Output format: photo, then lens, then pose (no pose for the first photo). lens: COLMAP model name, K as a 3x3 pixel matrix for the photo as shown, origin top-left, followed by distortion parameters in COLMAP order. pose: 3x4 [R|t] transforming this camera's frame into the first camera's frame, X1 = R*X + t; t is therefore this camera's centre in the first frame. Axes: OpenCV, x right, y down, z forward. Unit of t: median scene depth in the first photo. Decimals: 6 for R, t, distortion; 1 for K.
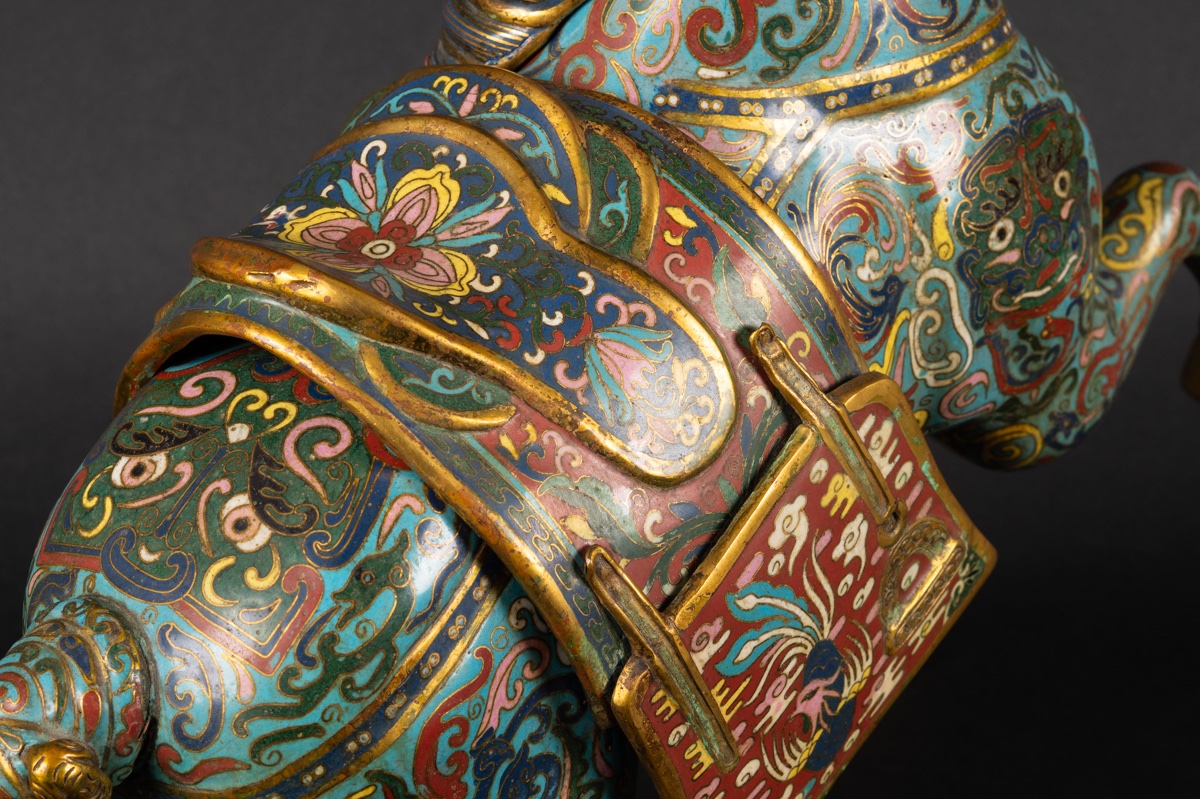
lens RADIAL K [[2888.8, 0, 605.7], [0, 2888.8, 382.9], [0, 0, 1]] dist [-0.006115, 0.189911]
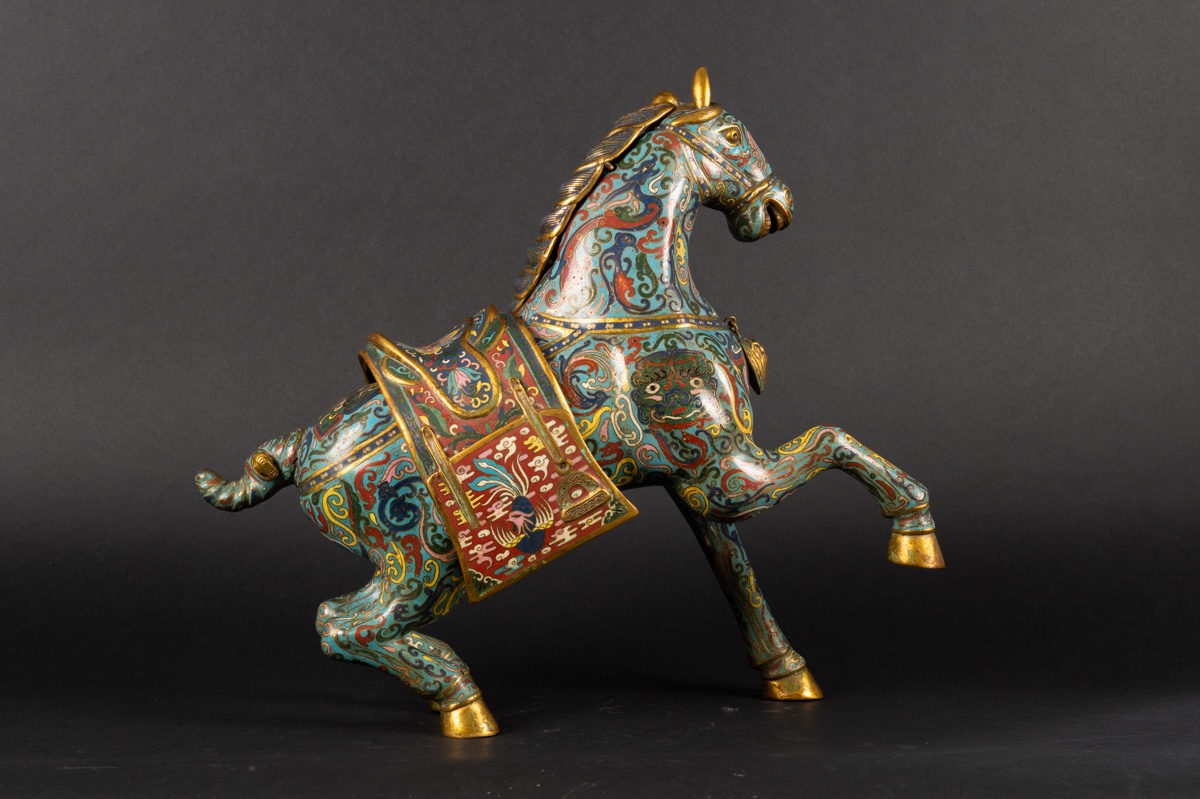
lens RADIAL K [[2888.8, 0, 605.7], [0, 2888.8, 382.9], [0, 0, 1]] dist [-0.006115, 0.189911]
pose [[0.763674, 0.047320, -0.643866, 1.957715], [-0.289815, 0.916302, -0.276400, 0.747545], [0.576896, 0.397682, 0.713470, -1.014393]]
